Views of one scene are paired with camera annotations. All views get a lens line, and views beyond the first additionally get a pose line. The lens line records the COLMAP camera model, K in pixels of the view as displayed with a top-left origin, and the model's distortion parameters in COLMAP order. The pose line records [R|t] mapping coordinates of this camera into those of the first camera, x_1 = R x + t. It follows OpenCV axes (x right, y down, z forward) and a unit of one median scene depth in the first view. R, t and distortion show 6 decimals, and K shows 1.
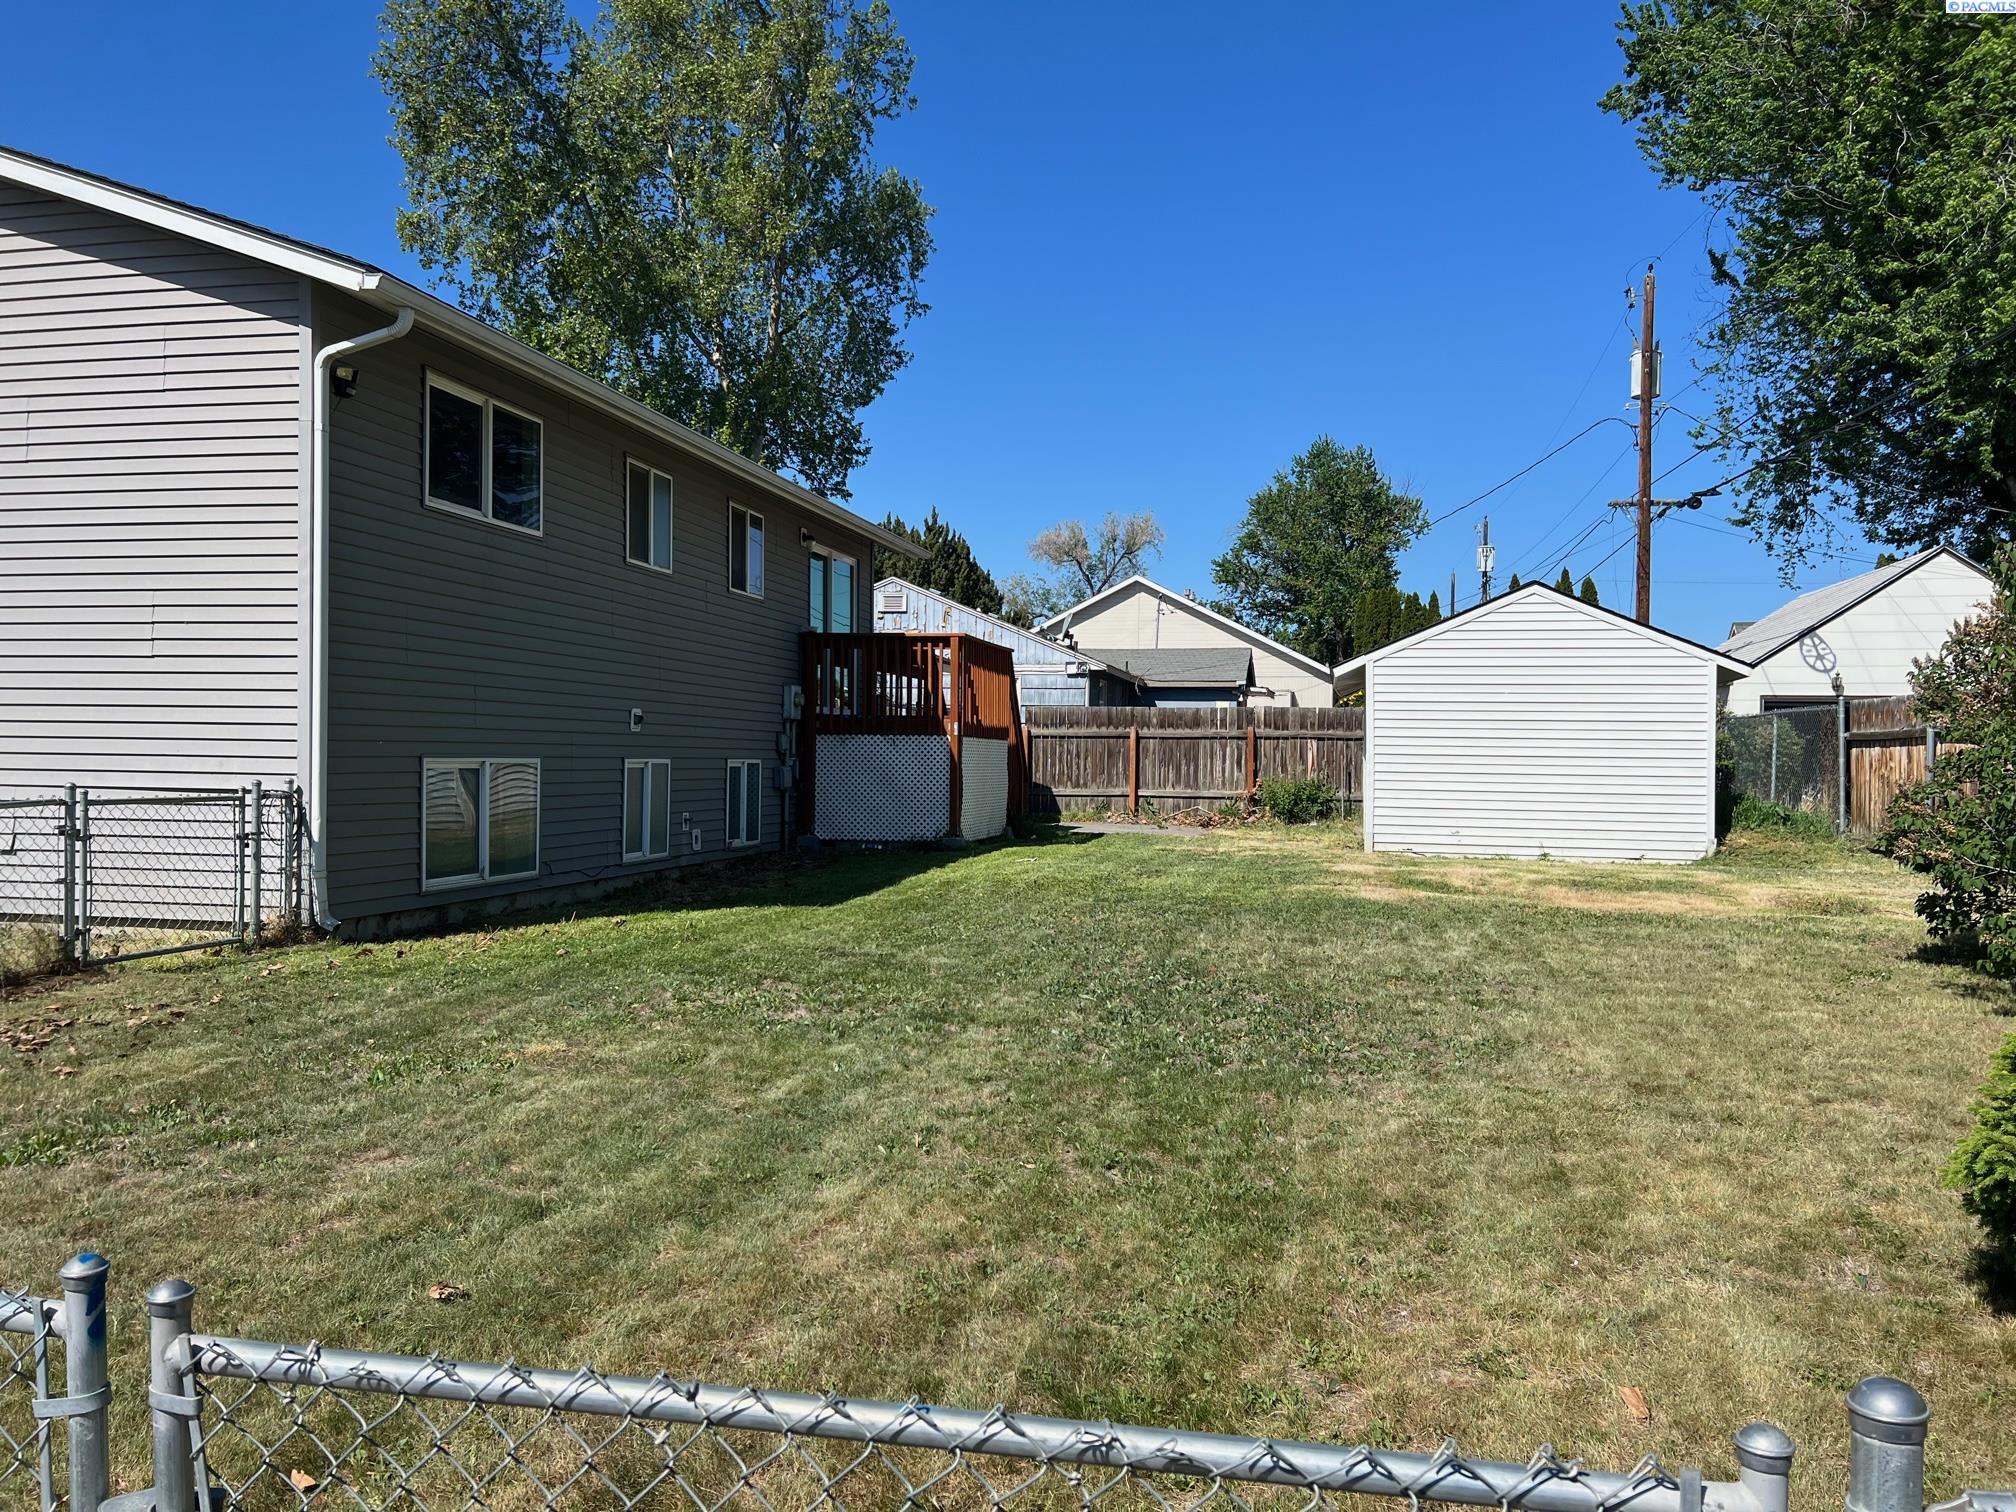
lens RADIAL K [[1519.0, 0, 999.1], [0, 1519.0, 759.9], [0, 0, 1]] dist [0.108500, -0.189426]
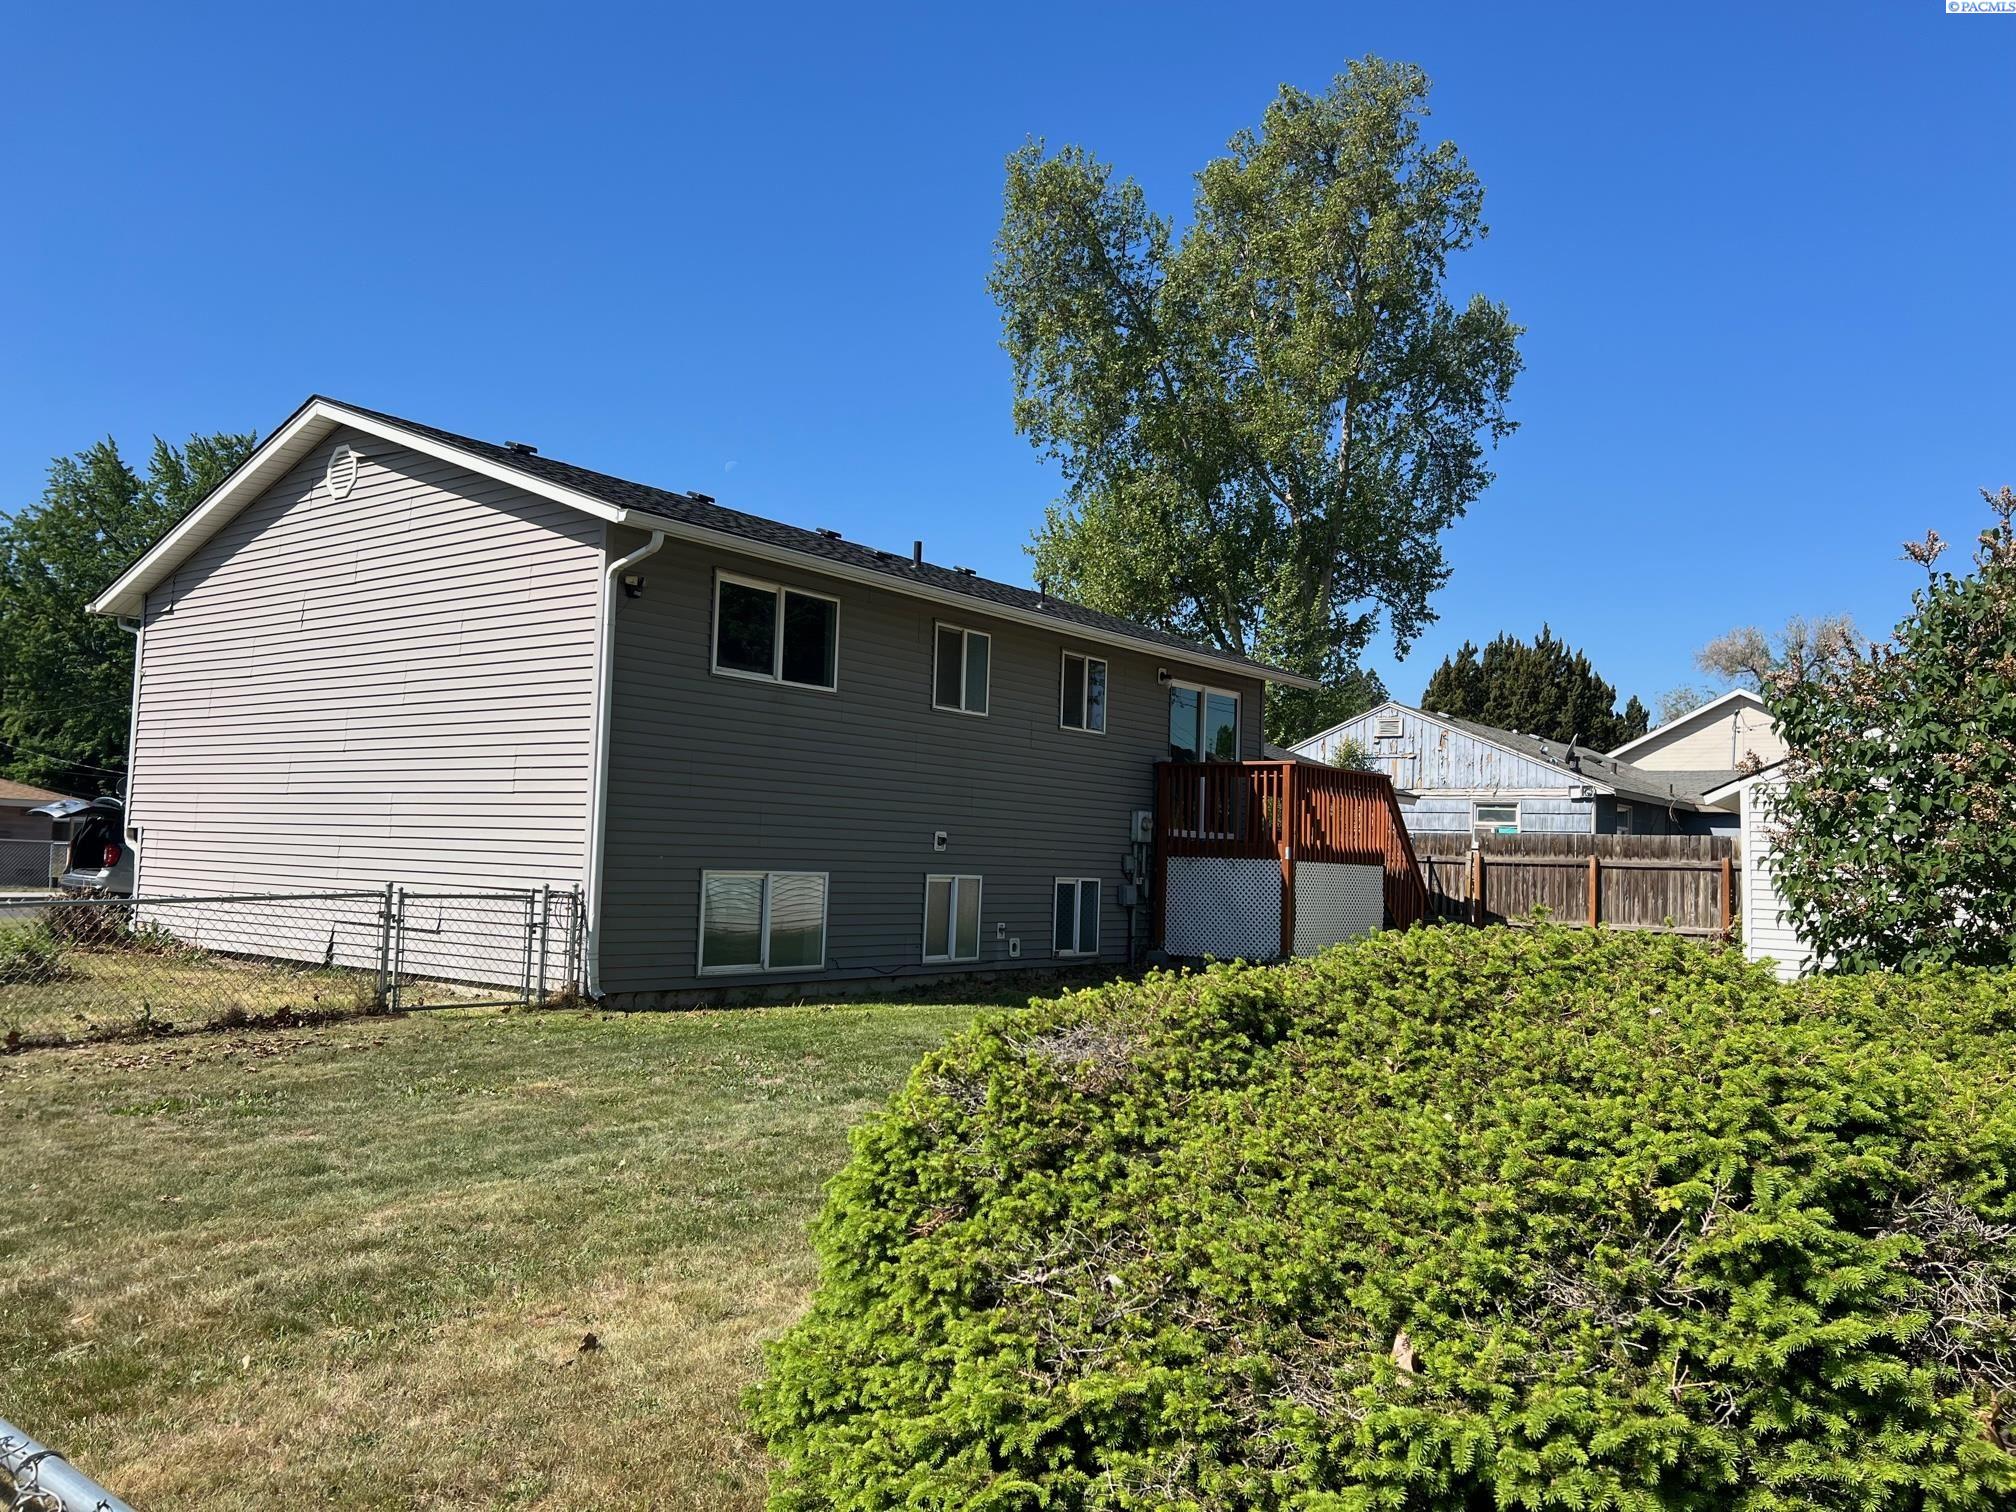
lens RADIAL K [[1512.4, 0, 1008.0], [0, 1512.4, 756.0], [0, 0, 1]] dist [0.127194, -0.259526]
pose [[0.899850, -0.012391, -0.436023, 0.252097], [-0.023420, 0.996782, -0.076661, -0.002682], [0.435570, 0.079195, 0.896664, -0.019577]]
